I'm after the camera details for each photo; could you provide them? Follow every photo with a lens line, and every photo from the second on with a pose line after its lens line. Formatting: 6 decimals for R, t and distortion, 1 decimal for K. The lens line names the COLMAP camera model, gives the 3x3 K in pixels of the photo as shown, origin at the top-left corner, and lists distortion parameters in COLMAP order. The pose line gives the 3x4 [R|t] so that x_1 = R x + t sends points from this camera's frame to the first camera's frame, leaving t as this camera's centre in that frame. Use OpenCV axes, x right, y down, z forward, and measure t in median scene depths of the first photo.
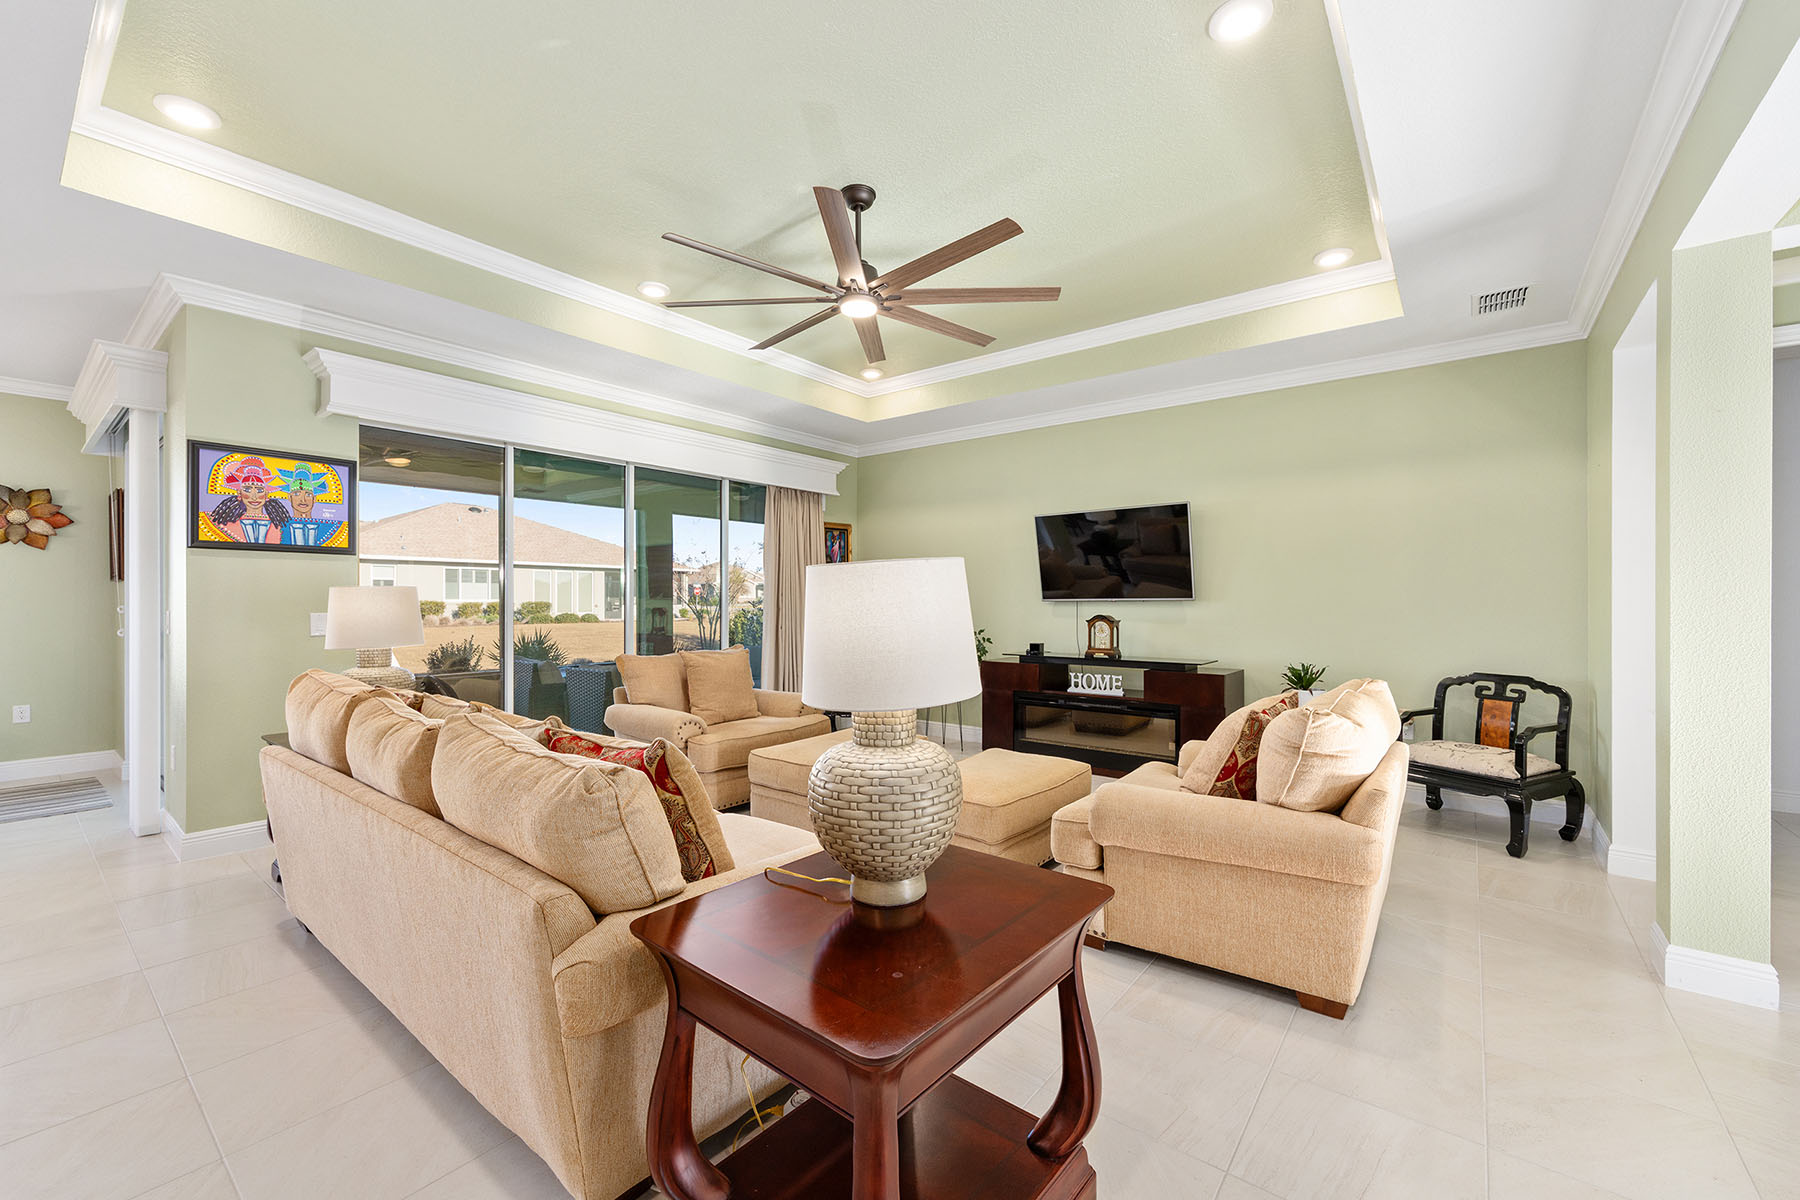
lens RADIAL K [[723.1, 0, 897.2], [0, 723.1, 599.9], [0, 0, 1]] dist [-0.003809, 0.001711]
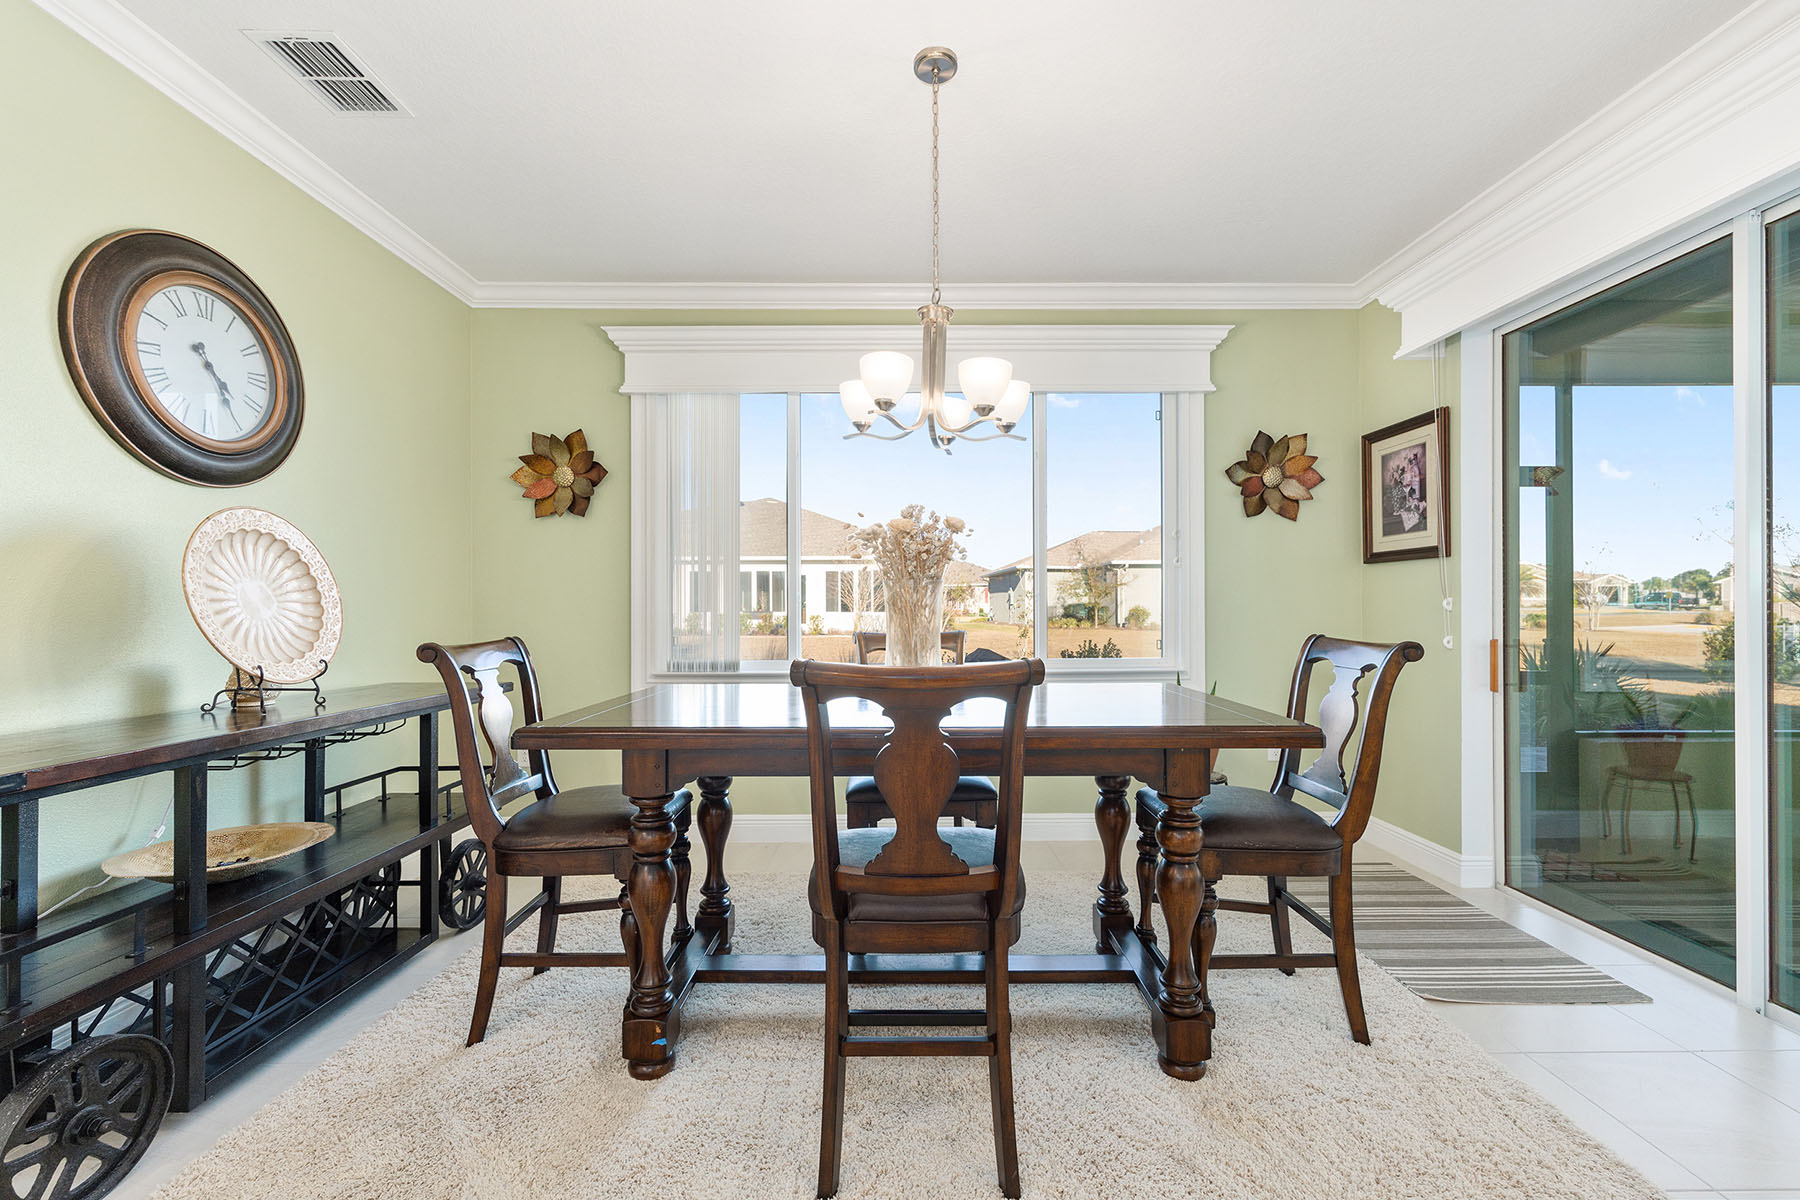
lens RADIAL K [[723.1, 0, 897.7], [0, 723.1, 604.6], [0, 0, 1]] dist [-0.003809, 0.001711]
pose [[0.627913, -0.001984, -0.778281, -1.119992], [0.002481, 0.999997, -0.000547, 0.016015], [0.778280, -0.001587, 0.627916, 0.313686]]
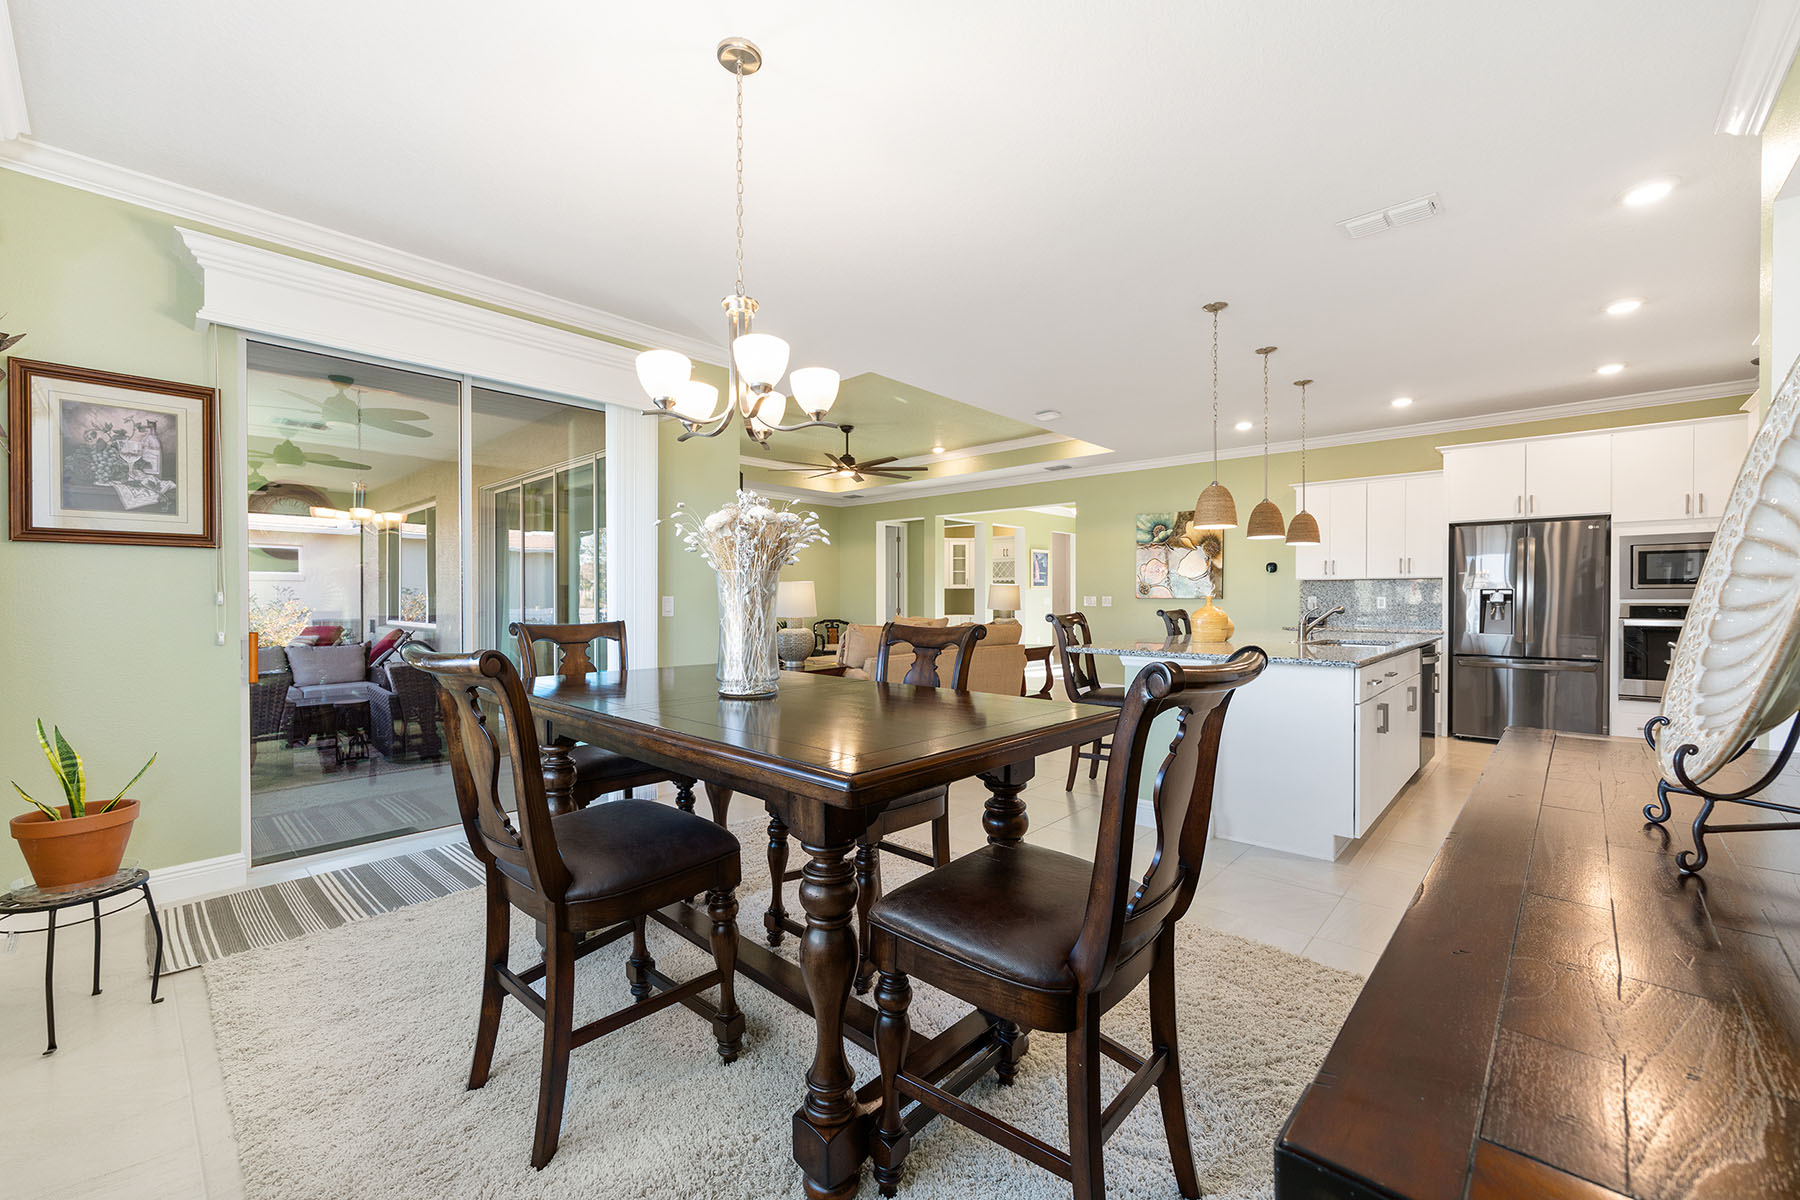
lens RADIAL K [[723.1, 0, 896.7], [0, 723.1, 598.3], [0, 0, 1]] dist [-0.003809, 0.001711]
pose [[0.071621, -0.001314, 0.997431, -2.010243], [0.001129, 0.999999, 0.001236, 0.016279], [-0.997431, 0.001038, 0.071623, 0.513790]]
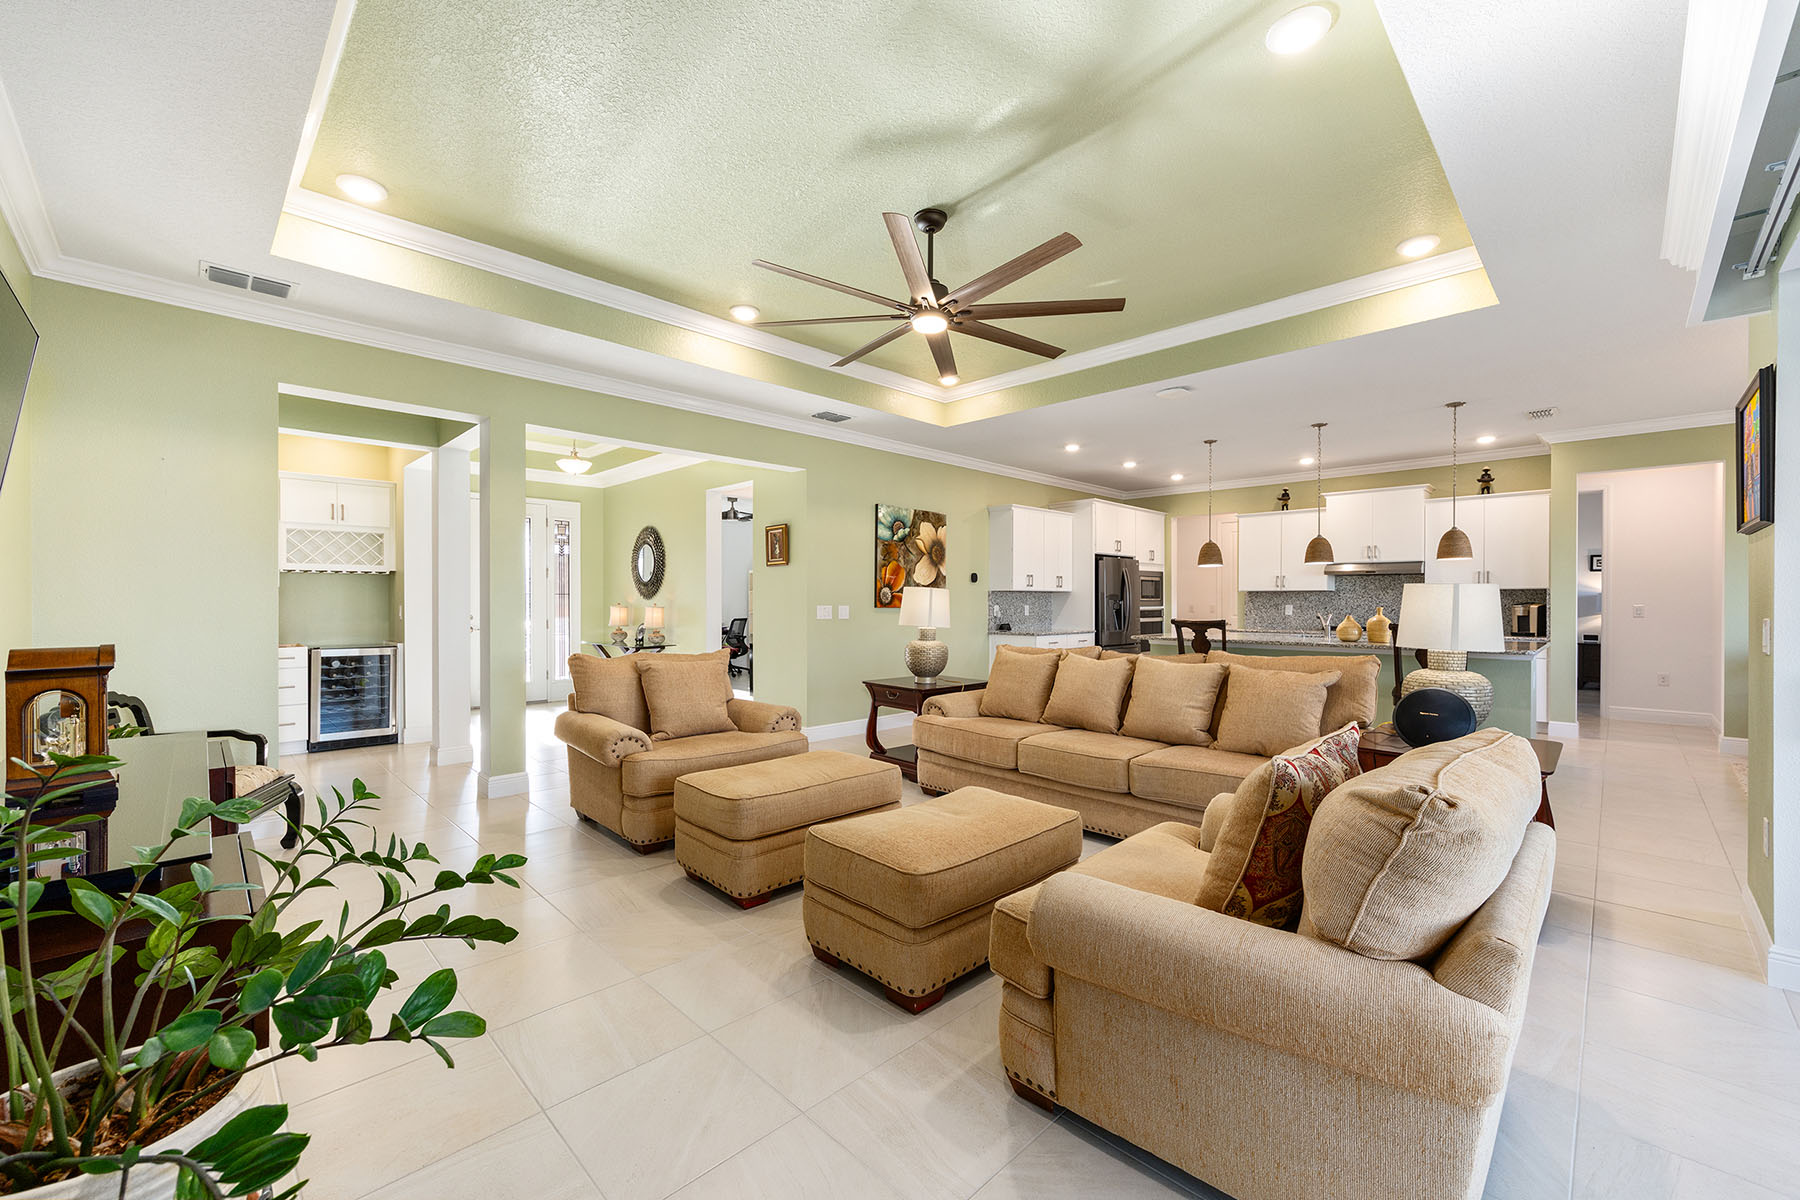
lens RADIAL K [[723.1, 0, 899.8], [0, 723.1, 602.6], [0, 0, 1]] dist [-0.003809, 0.001711]
pose [[-0.993739, -0.001009, 0.111724, -0.098114], [-0.000764, 0.999997, 0.002242, 0.002747], [-0.111726, 0.002142, -0.993737, 1.646072]]
